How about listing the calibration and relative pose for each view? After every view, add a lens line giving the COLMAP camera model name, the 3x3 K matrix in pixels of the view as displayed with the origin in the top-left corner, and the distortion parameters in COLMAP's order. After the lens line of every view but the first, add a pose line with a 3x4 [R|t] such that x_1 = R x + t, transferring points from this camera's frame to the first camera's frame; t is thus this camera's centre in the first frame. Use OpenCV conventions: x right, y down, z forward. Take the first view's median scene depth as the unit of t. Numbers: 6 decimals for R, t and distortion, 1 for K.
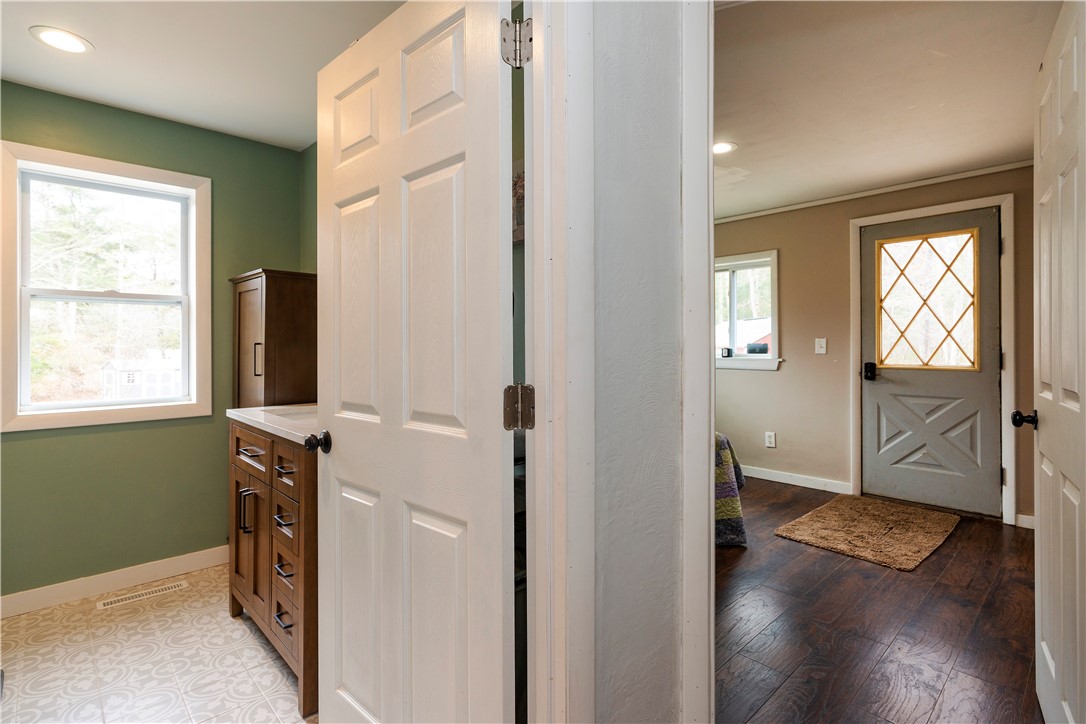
lens RADIAL K [[518.0, 0, 532.4], [0, 518.0, 355.5], [0, 0, 1]] dist [-0.001555, 0.000783]
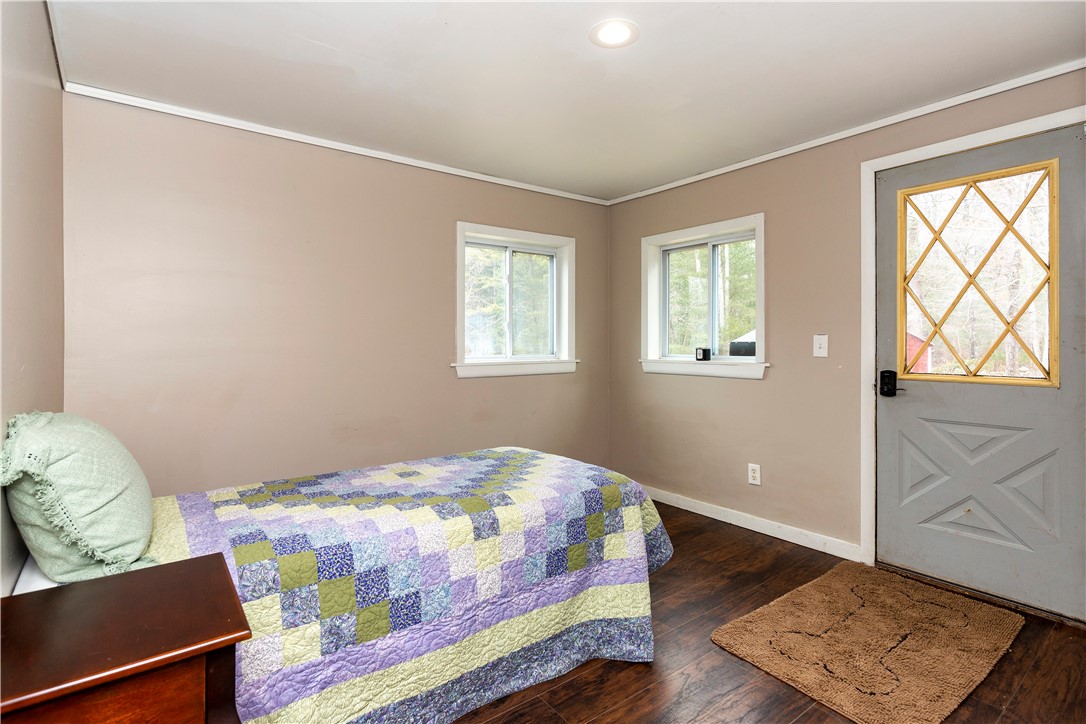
lens RADIAL K [[518.0, 0, 553.0], [0, 518.0, 353.0], [0, 0, 1]] dist [-0.001555, 0.000783]
pose [[0.996438, 0.004899, -0.084181, 0.298671], [-0.005152, 0.999983, -0.002784, -0.005655], [0.084166, 0.003208, 0.996447, 0.315561]]
